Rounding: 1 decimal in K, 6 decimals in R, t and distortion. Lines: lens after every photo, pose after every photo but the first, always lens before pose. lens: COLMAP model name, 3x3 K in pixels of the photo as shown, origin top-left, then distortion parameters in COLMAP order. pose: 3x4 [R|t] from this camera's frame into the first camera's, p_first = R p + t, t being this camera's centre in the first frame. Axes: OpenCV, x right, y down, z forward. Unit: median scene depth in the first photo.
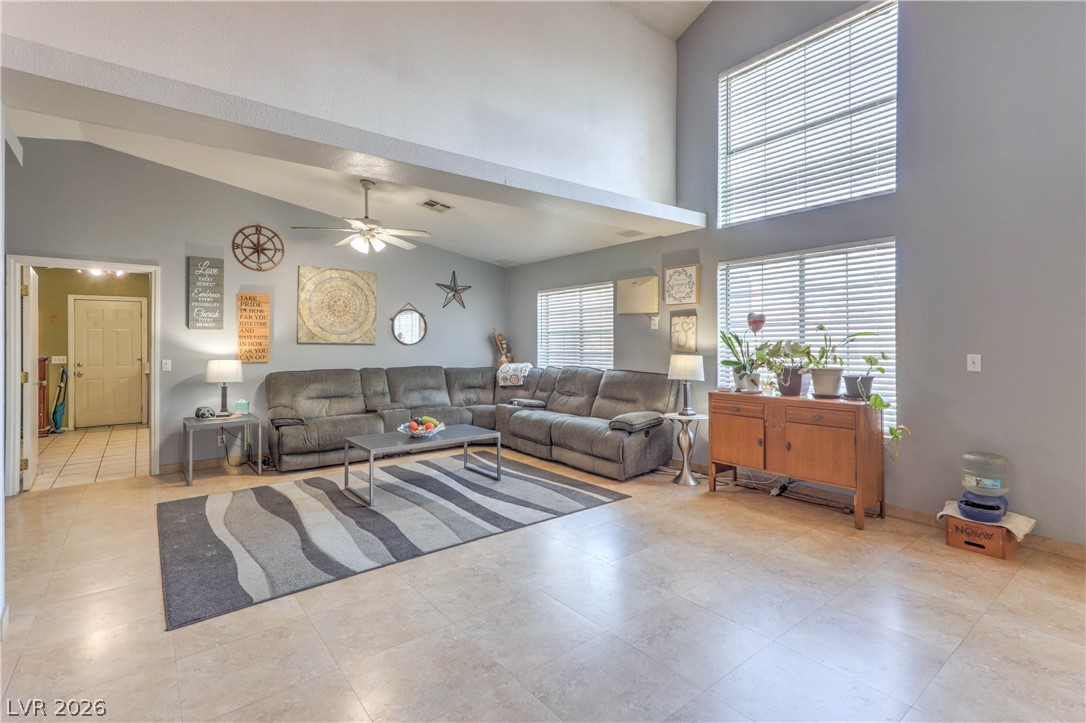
lens RADIAL K [[508.4, 0, 551.4], [0, 508.4, 345.8], [0, 0, 1]] dist [0.009344, -0.000373]
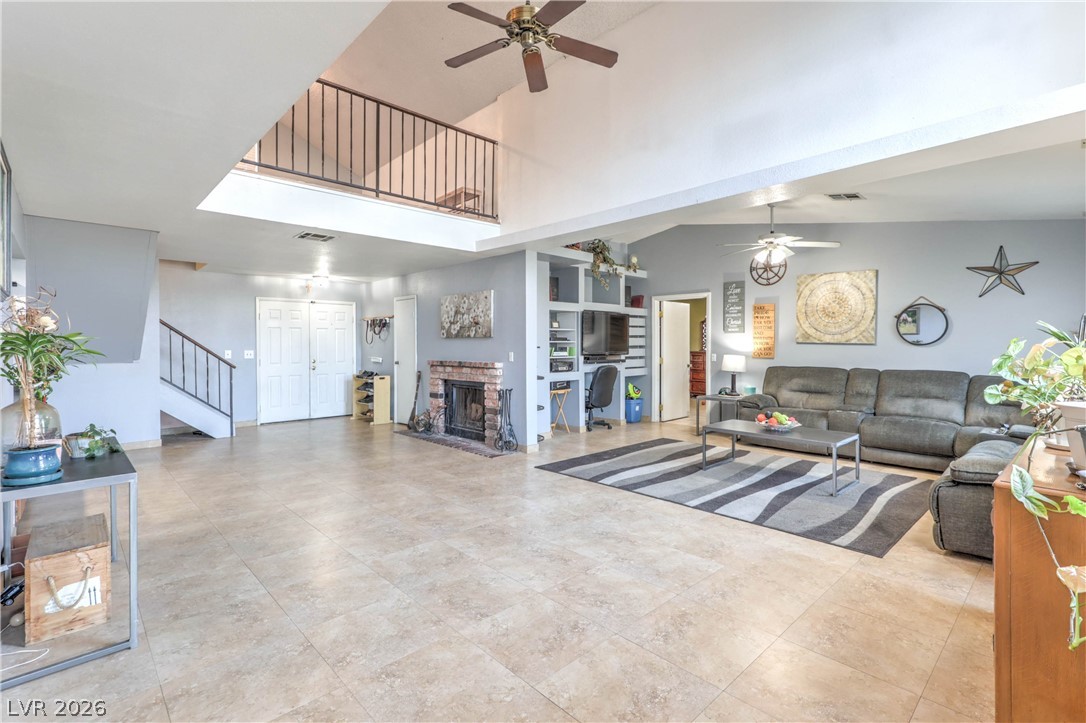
lens RADIAL K [[508.4, 0, 551.4], [0, 508.4, 345.8], [0, 0, 1]] dist [0.009344, -0.000373]
pose [[0.087881, 0.006571, -0.996109, 0.676247], [-0.005769, 0.999965, 0.006087, -0.002584], [0.996114, 0.005212, 0.087916, 0.385055]]
